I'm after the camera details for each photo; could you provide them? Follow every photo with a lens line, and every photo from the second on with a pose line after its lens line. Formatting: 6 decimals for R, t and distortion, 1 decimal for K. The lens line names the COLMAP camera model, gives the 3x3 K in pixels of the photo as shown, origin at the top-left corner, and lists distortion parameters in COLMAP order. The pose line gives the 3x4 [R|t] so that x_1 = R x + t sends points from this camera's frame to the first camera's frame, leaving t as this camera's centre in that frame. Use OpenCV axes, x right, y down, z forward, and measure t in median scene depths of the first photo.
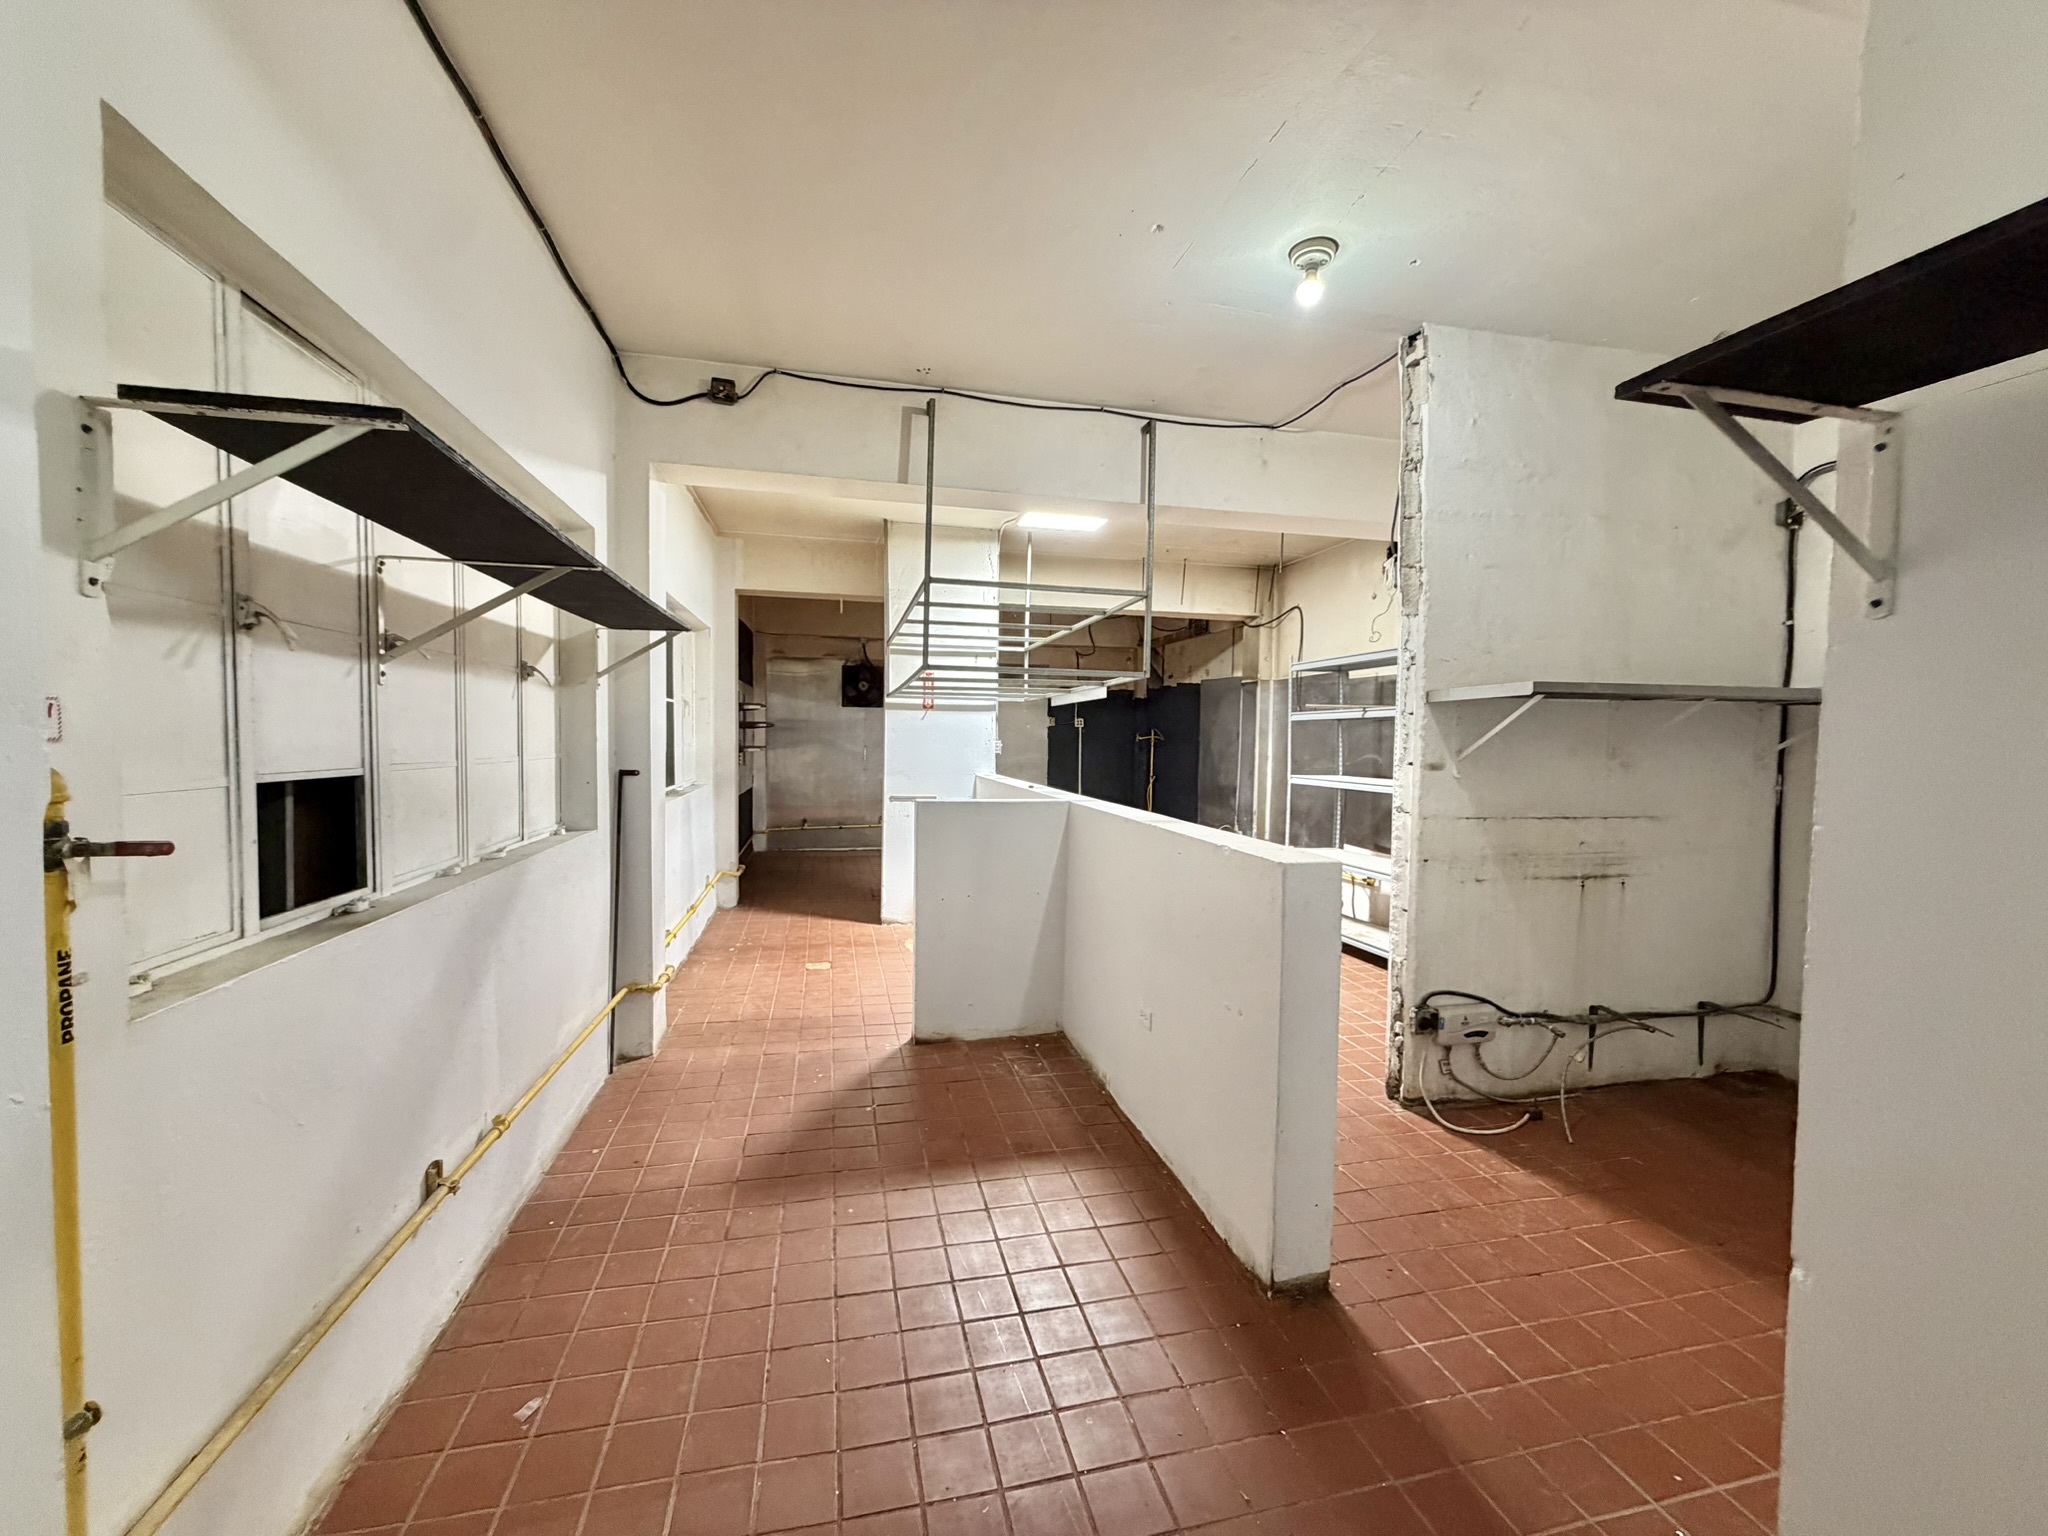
lens RADIAL K [[817.1, 0, 1017.8], [0, 817.1, 771.3], [0, 0, 1]] dist [0.000176, -0.000037]
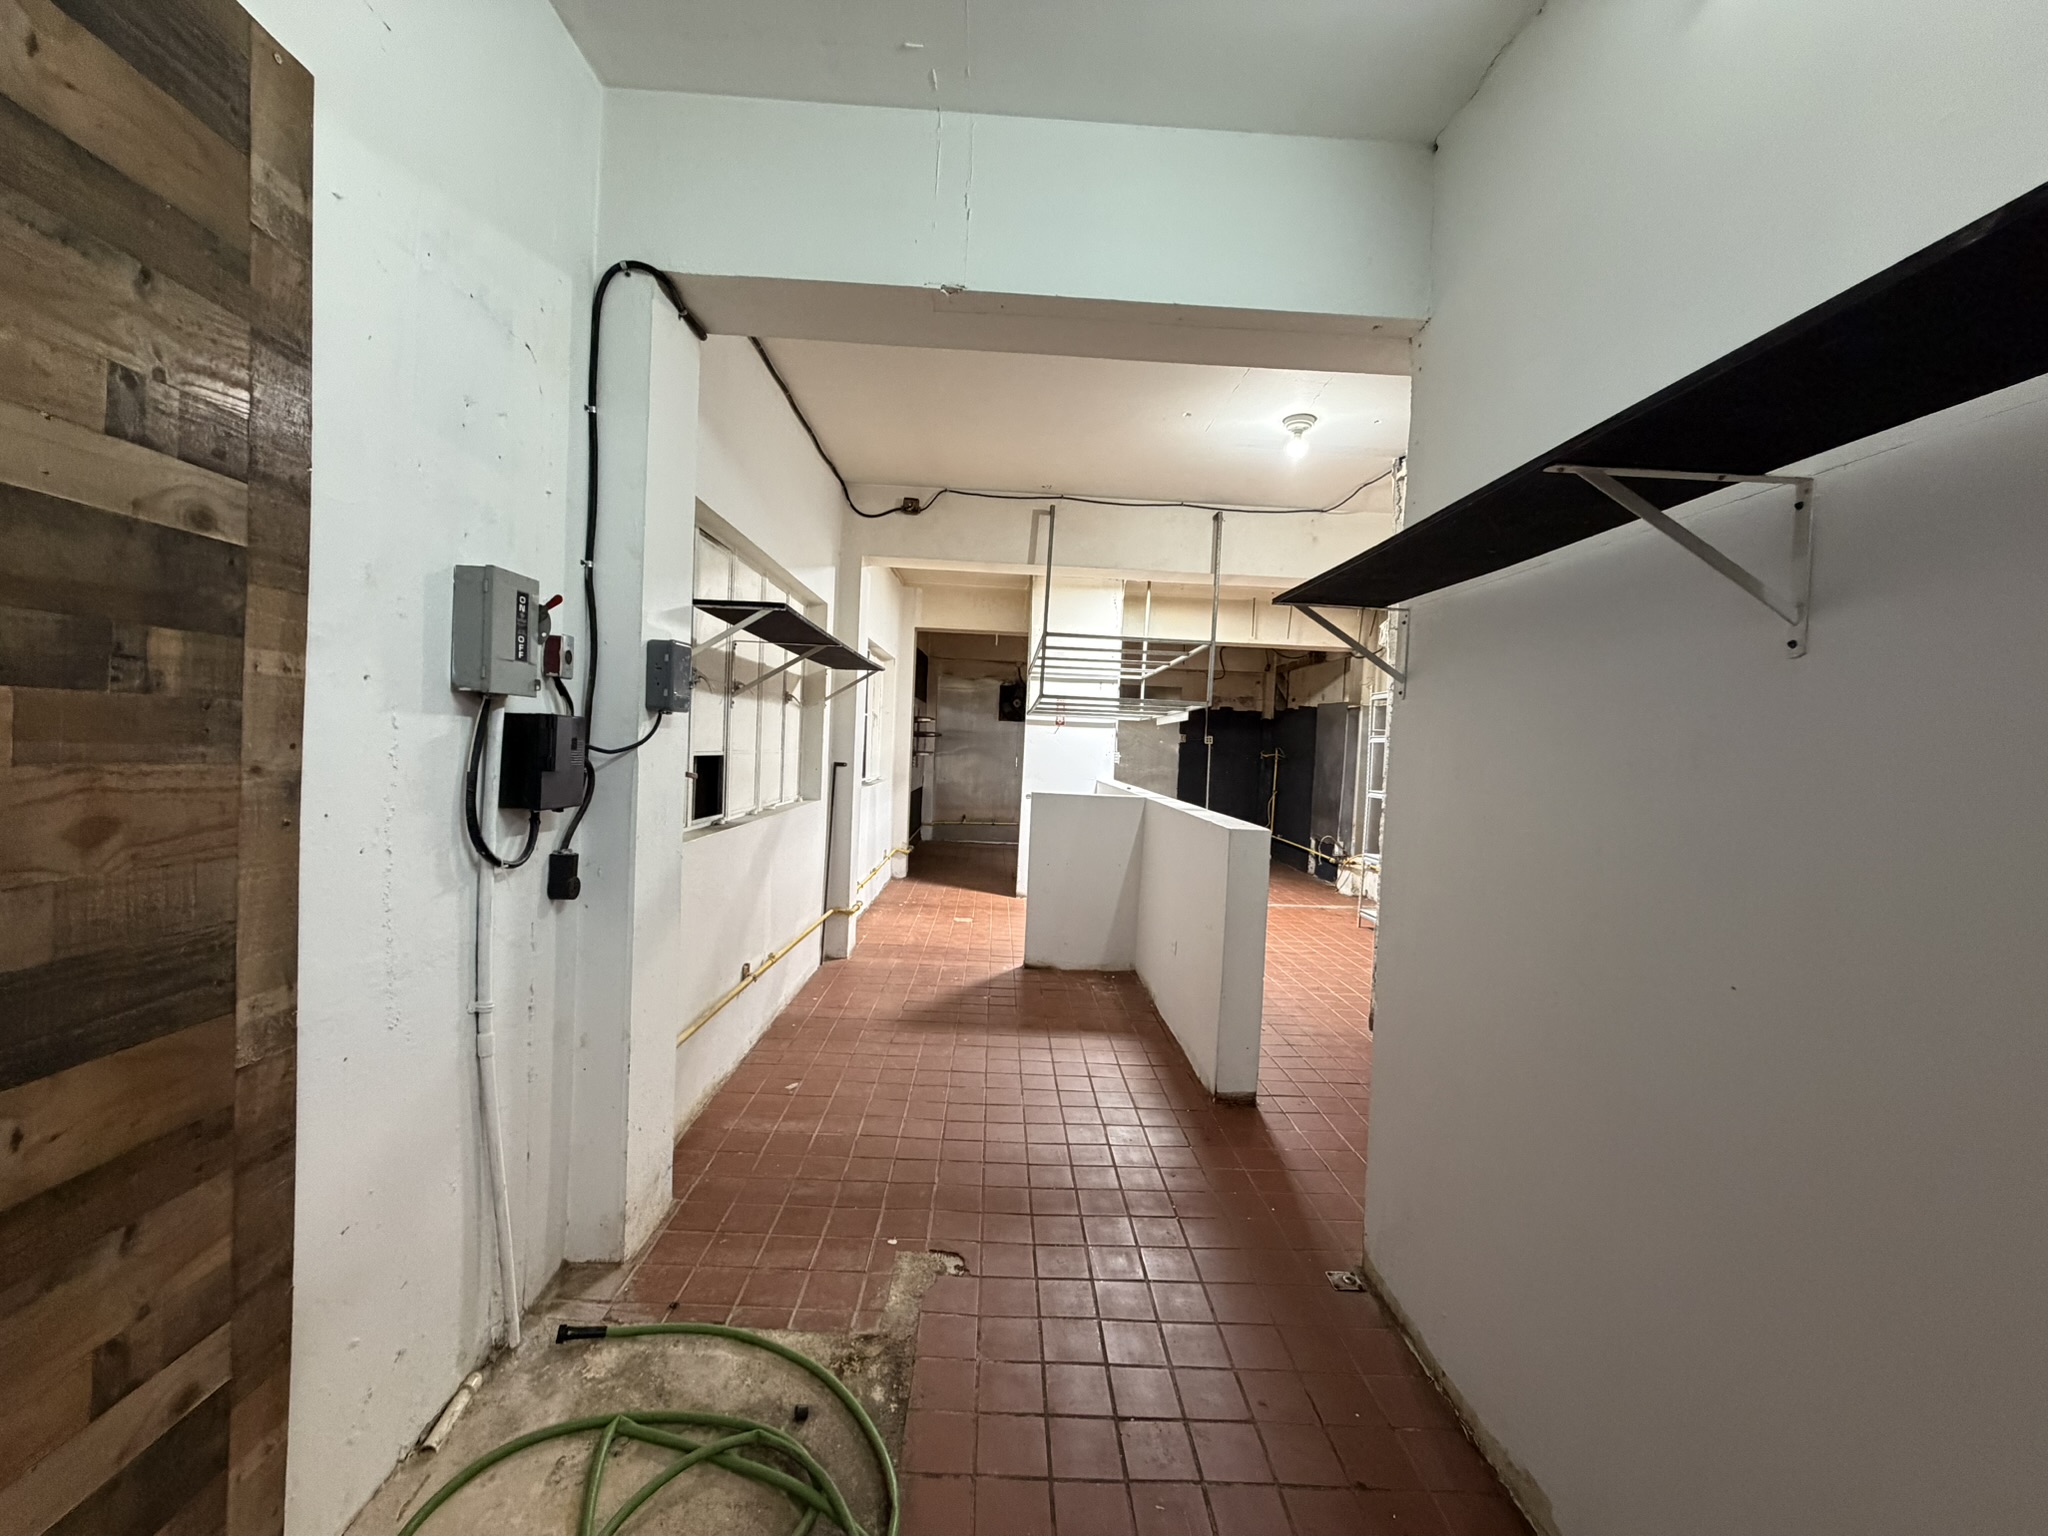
lens RADIAL K [[817.1, 0, 1017.8], [0, 817.1, 771.3], [0, 0, 1]] dist [0.000176, -0.000037]
pose [[0.979023, 0.035577, -0.200621, 0.128334], [-0.038974, 0.999156, -0.013008, 0.019957], [0.199988, 0.020554, 0.979583, -0.361799]]
